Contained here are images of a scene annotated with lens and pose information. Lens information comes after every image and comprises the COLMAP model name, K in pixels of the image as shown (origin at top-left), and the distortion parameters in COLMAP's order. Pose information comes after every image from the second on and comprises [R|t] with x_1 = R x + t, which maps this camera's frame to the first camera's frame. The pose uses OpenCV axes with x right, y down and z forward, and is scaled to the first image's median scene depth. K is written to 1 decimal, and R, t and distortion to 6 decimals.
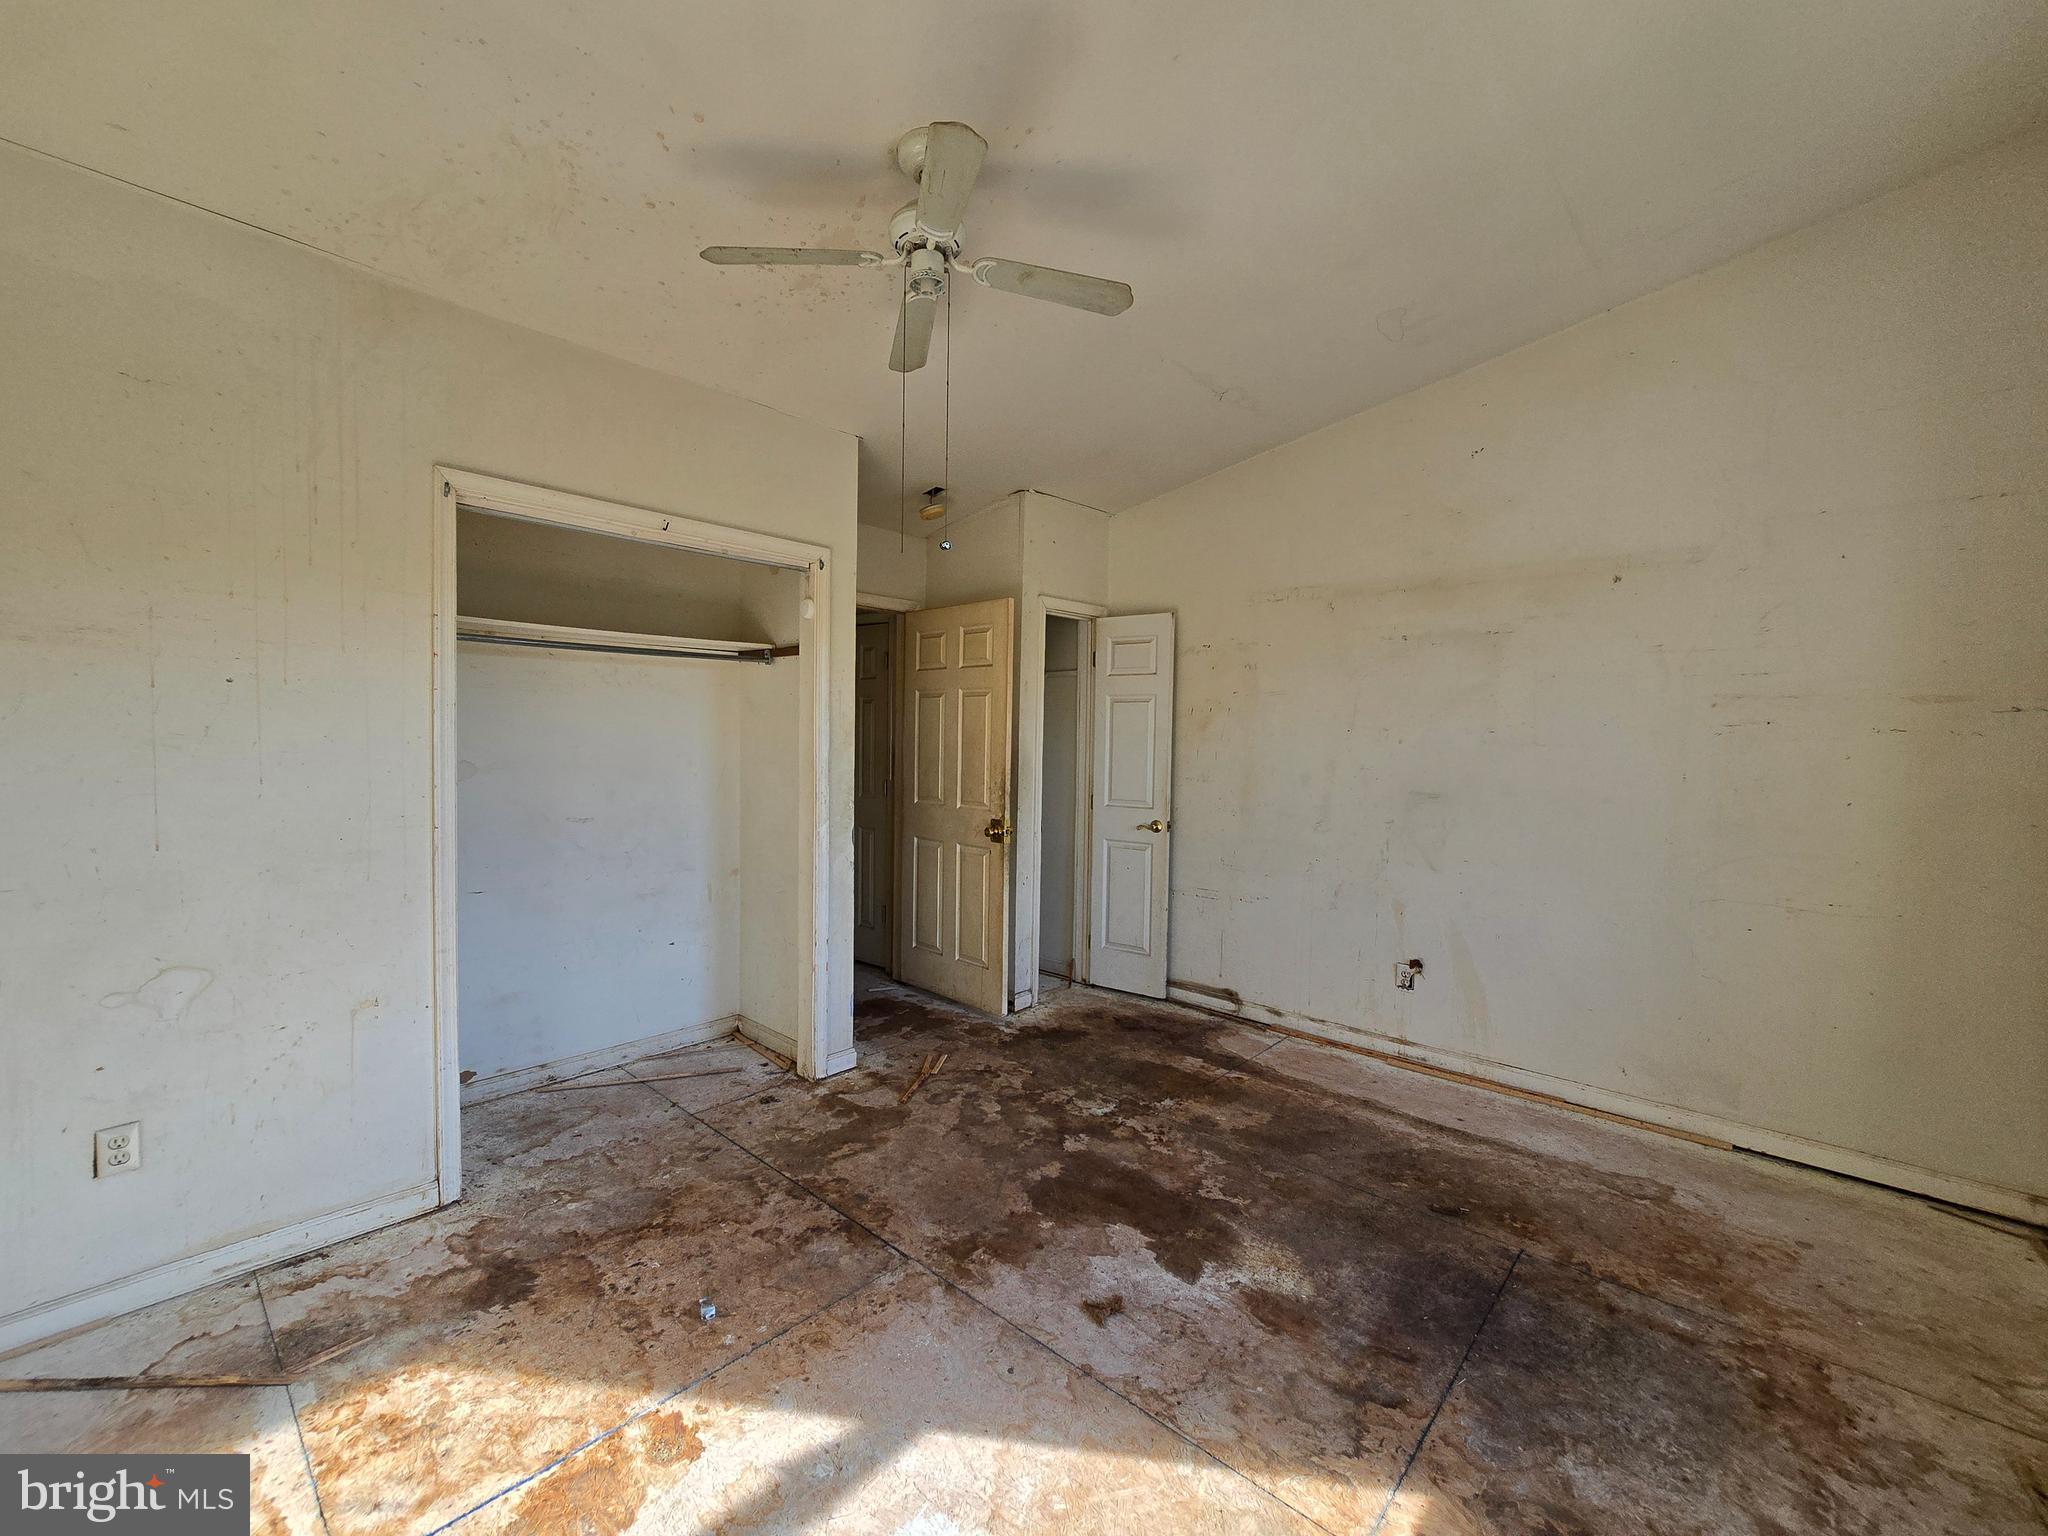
lens RADIAL K [[846.9, 0, 1008.2], [0, 846.9, 777.8], [0, 0, 1]] dist [-0.006354, 0.002440]
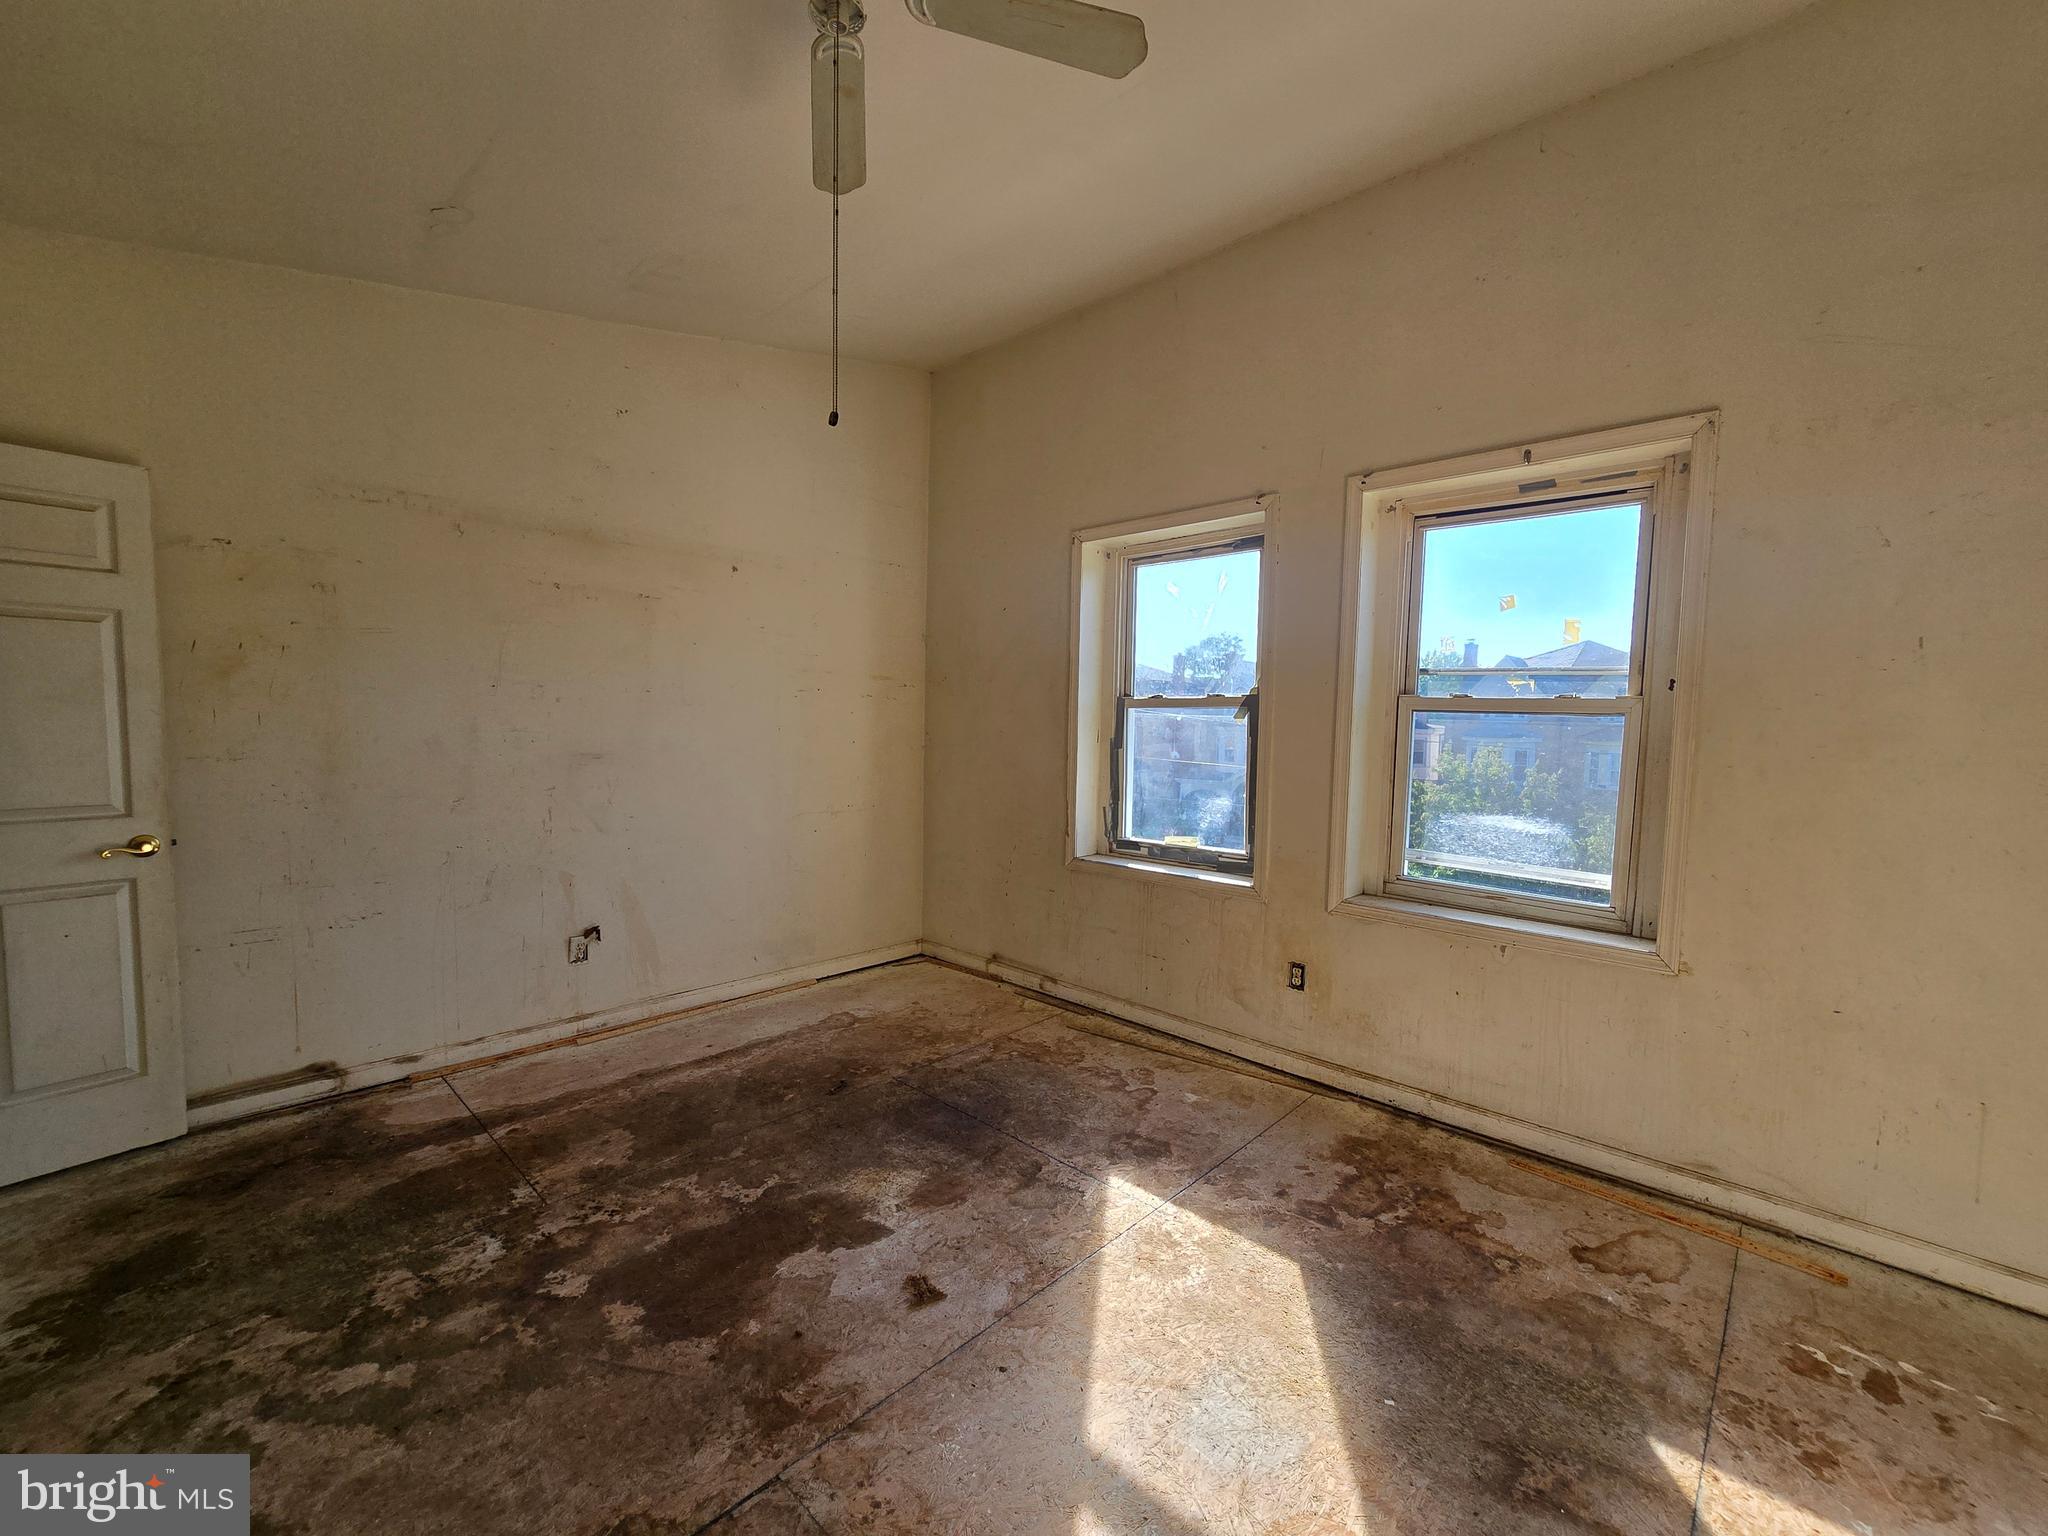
lens RADIAL K [[846.9, 0, 1033.3], [0, 846.9, 778.5], [0, 0, 1]] dist [-0.006354, 0.002440]
pose [[0.008169, -0.087926, 0.996093, -0.597867], [0.033428, 0.995594, 0.087608, -0.026779], [-0.999408, 0.032582, 0.011072, 0.633484]]
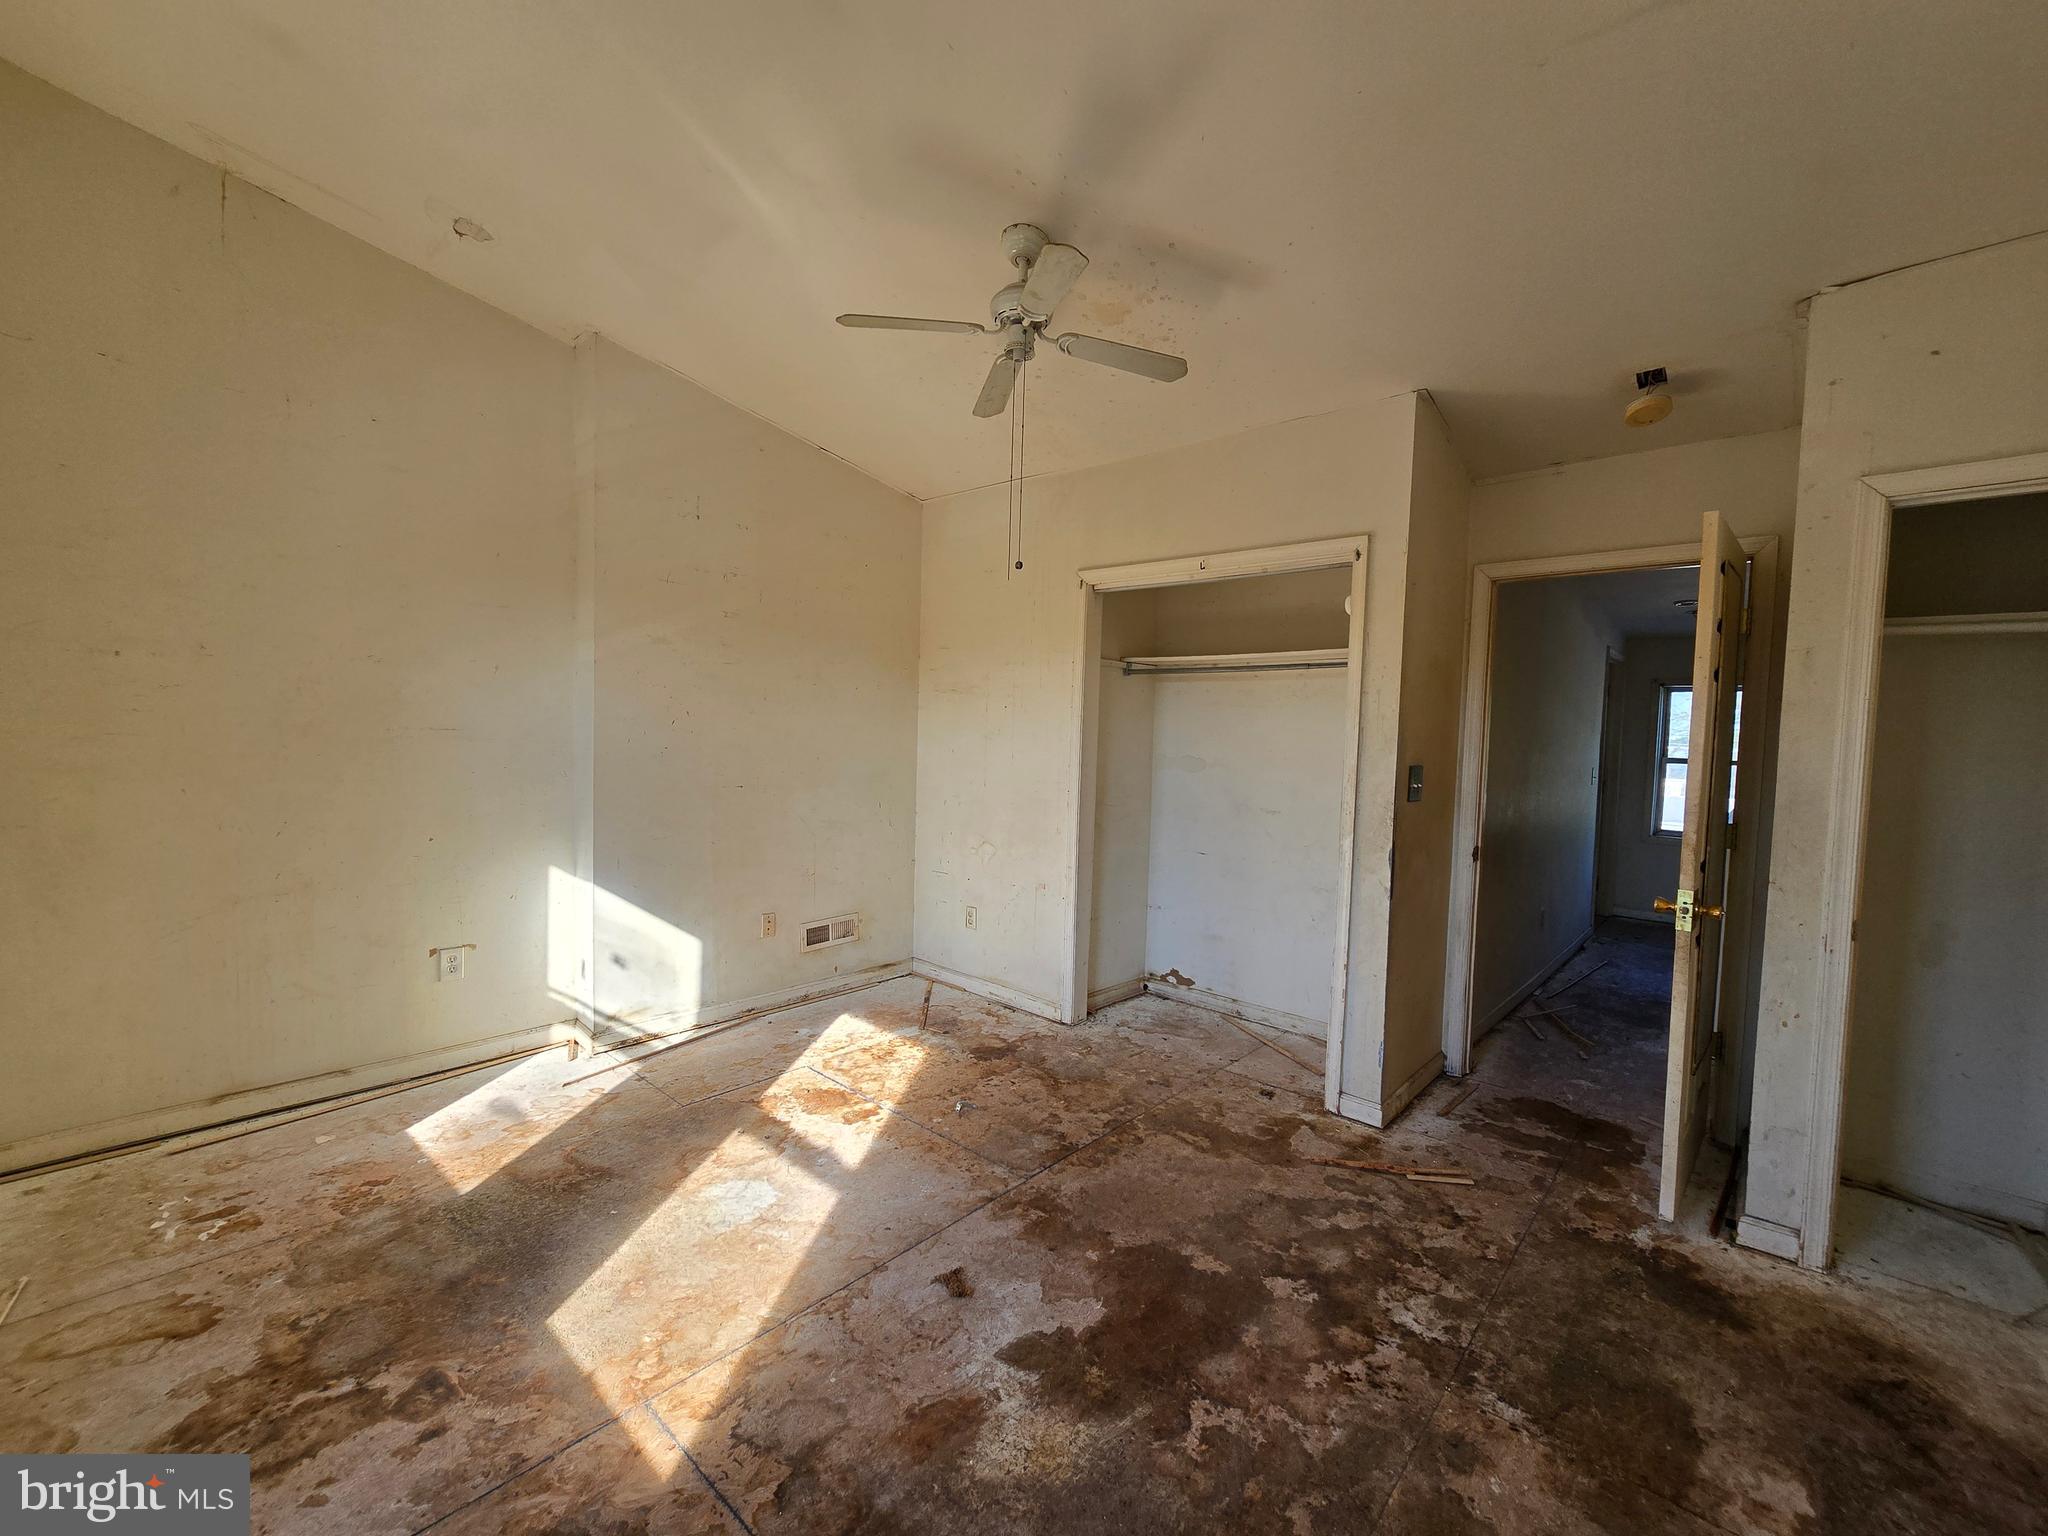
lens RADIAL K [[846.9, 0, 1027.9], [0, 846.9, 772.4], [0, 0, 1]] dist [-0.006354, 0.002440]
pose [[0.013981, 0.035427, -0.999274, 0.838998], [-0.079847, 0.996220, 0.034201, -0.022333], [0.996709, 0.079311, 0.016757, 0.768307]]
